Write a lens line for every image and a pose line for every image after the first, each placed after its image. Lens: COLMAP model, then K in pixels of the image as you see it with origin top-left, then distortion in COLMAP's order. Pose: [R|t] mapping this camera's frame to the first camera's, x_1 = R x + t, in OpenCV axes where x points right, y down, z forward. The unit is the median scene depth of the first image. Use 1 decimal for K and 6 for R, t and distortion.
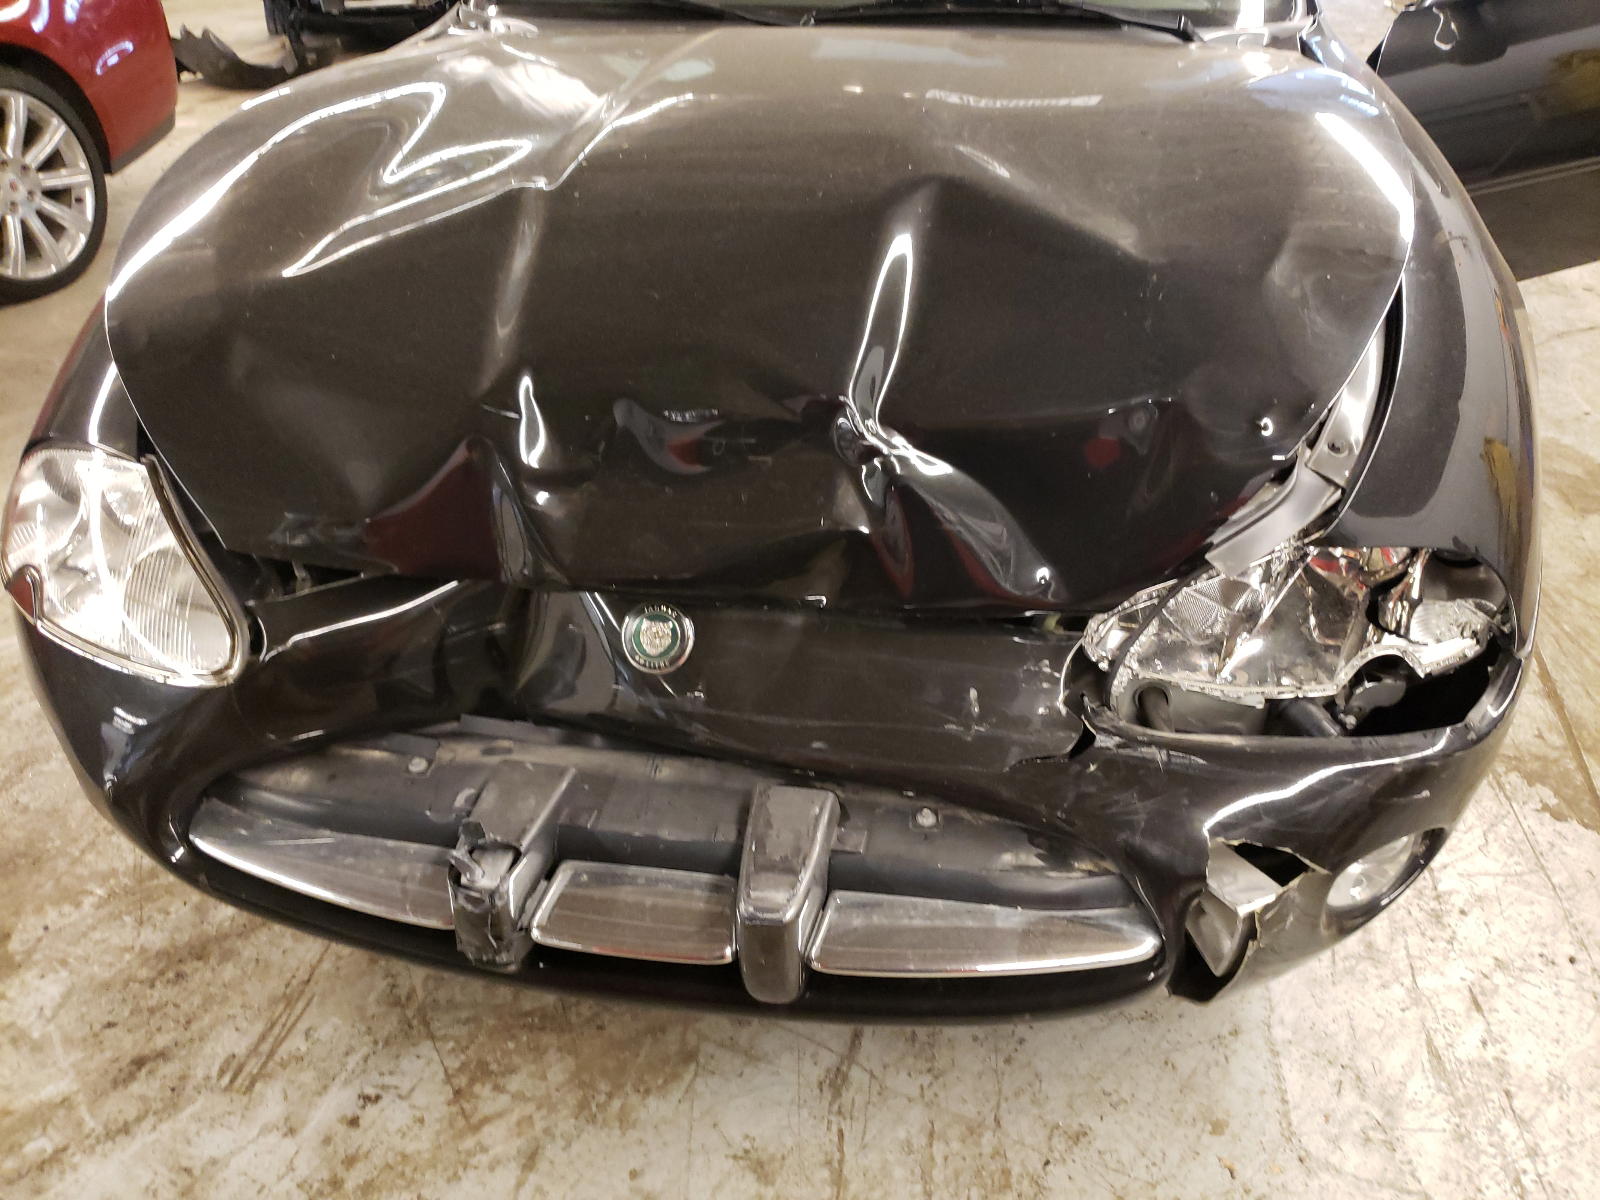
lens RADIAL K [[1277.0, 0, 795.7], [0, 1277.0, 602.1], [0, 0, 1]] dist [-0.000778, 0.022416]
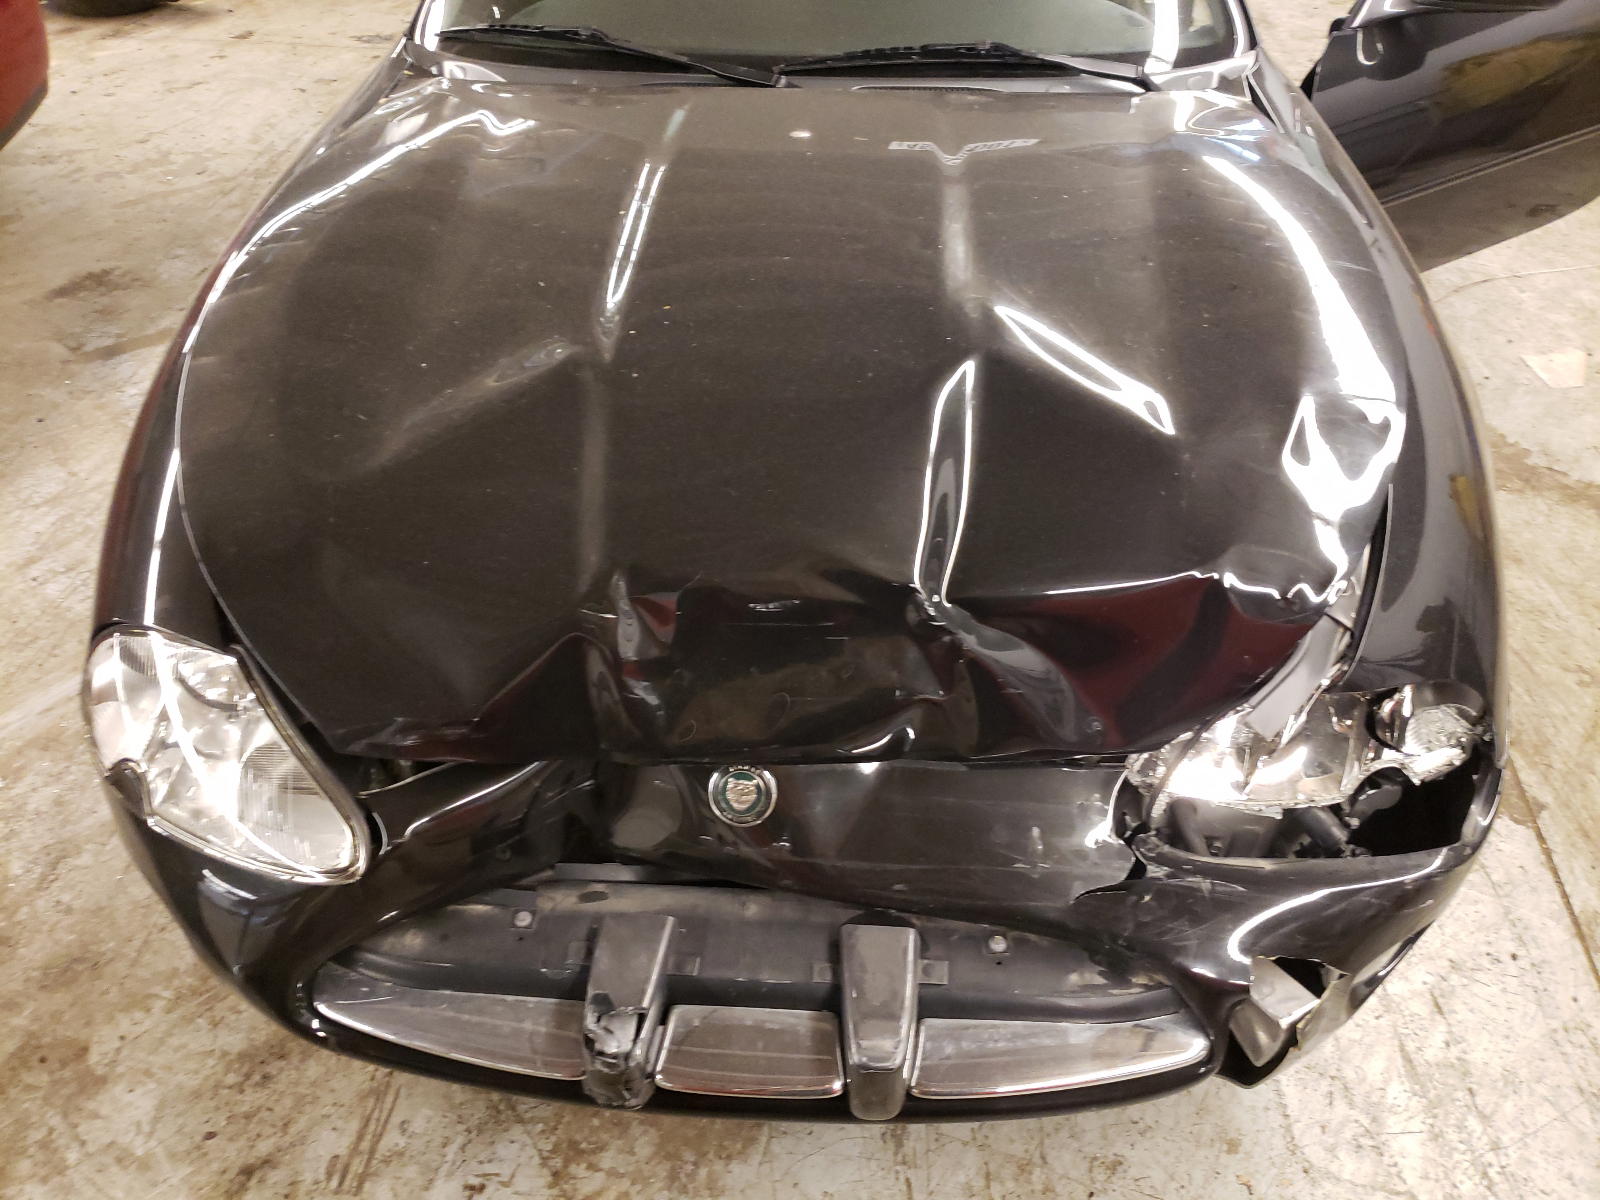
lens RADIAL K [[1277.0, 0, 789.9], [0, 1277.0, 582.6], [0, 0, 1]] dist [-0.000778, 0.022416]
pose [[0.994709, -0.060130, 0.083292, -0.142496], [0.052018, 0.993987, 0.096358, -0.243835], [-0.088585, -0.091516, 0.991856, -0.063878]]
